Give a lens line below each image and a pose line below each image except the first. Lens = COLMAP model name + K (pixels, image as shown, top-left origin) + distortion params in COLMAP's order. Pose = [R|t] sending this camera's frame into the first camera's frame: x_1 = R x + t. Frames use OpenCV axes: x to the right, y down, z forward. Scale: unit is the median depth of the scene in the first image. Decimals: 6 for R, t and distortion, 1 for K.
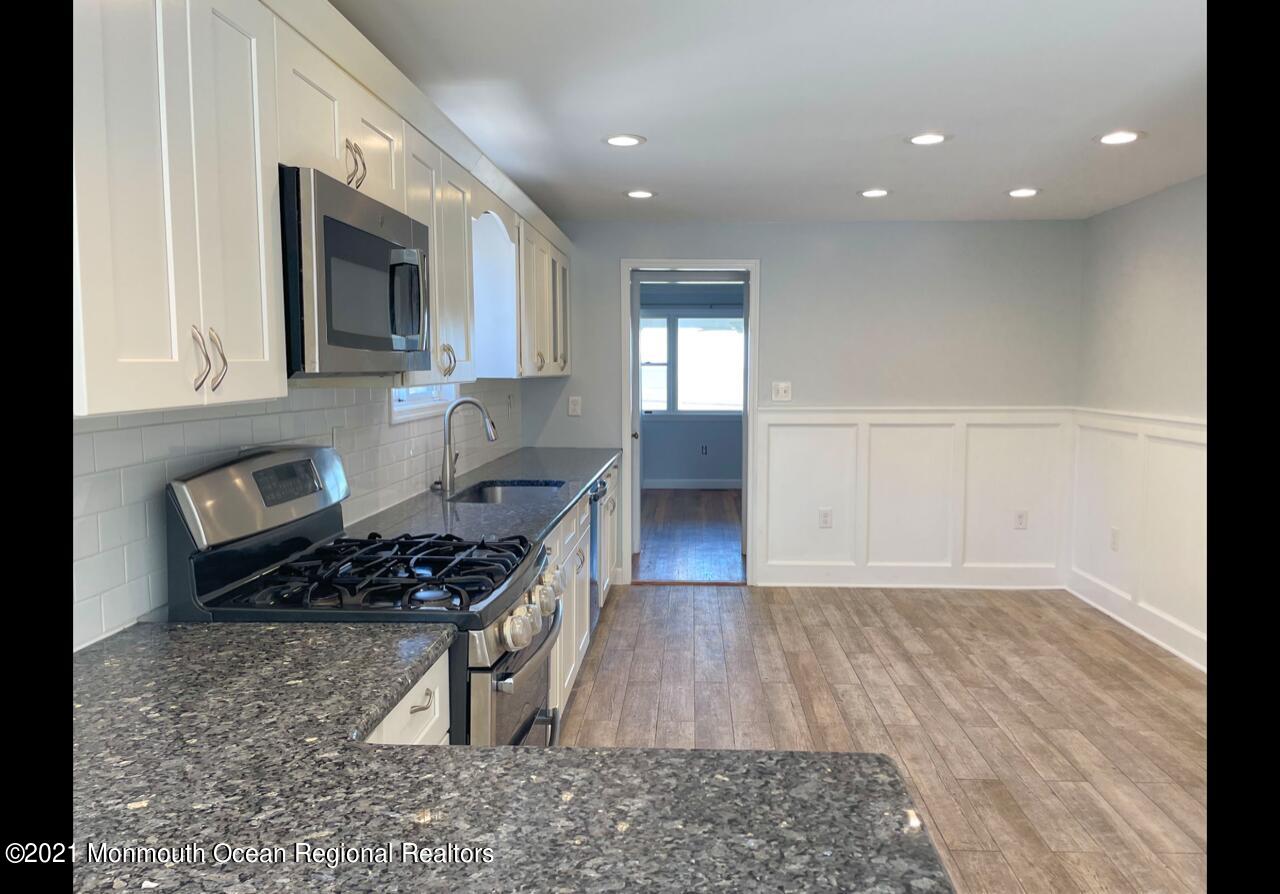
lens RADIAL K [[913.0, 0, 645.1], [0, 913.0, 469.8], [0, 0, 1]] dist [0.056537, -0.079062]
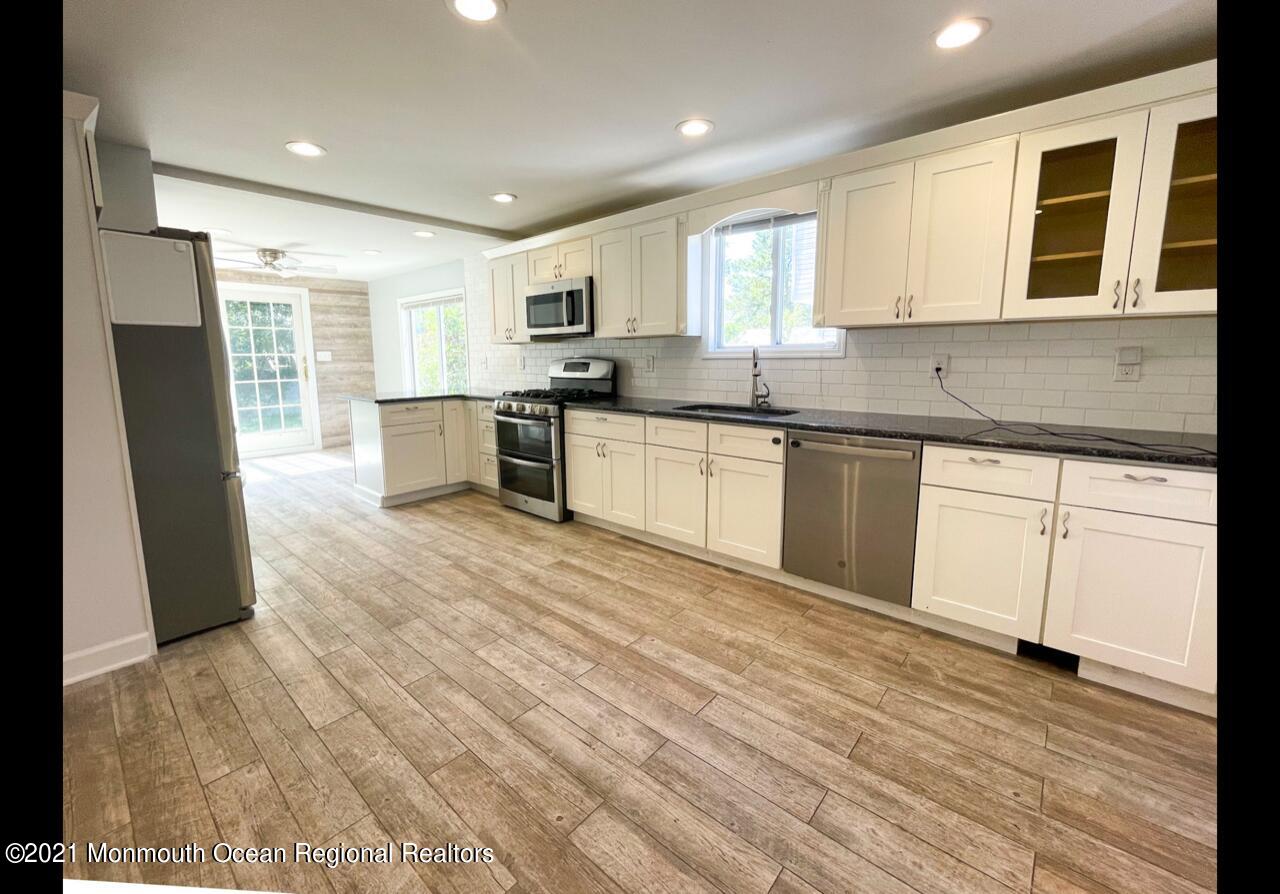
lens RADIAL K [[522.1, 0, 633.3], [0, 522.1, 438.7], [0, 0, 1]] dist [0.000610, -0.000006]
pose [[-0.627673, 0.129835, -0.767574, 0.498238], [-0.077446, 0.970688, 0.227523, -0.092777], [0.774615, 0.202256, -0.599220, 1.177137]]
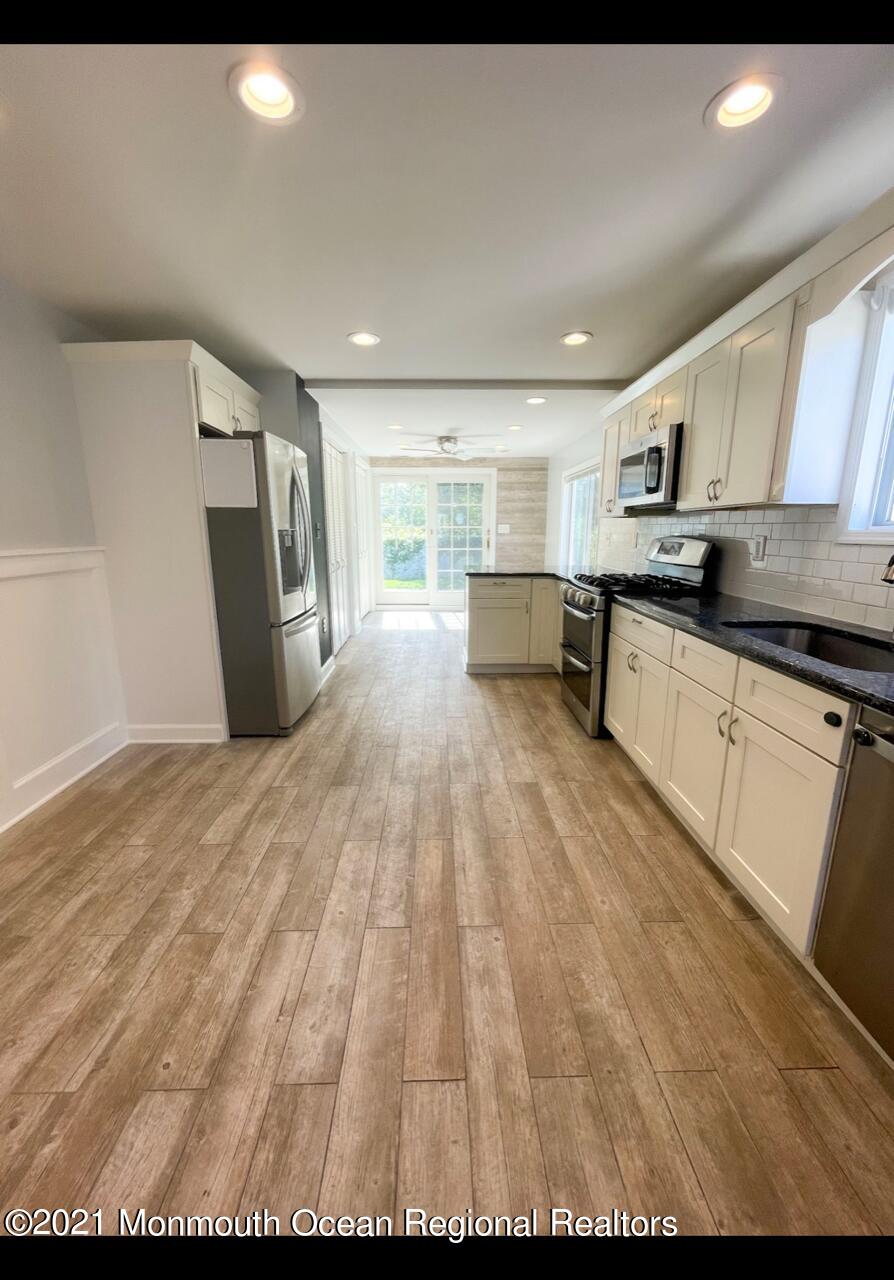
lens RADIAL K [[503.8, 0, 438.1], [0, 503.8, 646.3], [0, 0, 1]] dist [-0.000500, -0.000180]
pose [[-0.998259, 0.012783, -0.057587, 0.181134], [-0.007279, 0.942082, 0.335303, -0.099503], [0.058538, 0.335139, -0.940349, 1.187631]]
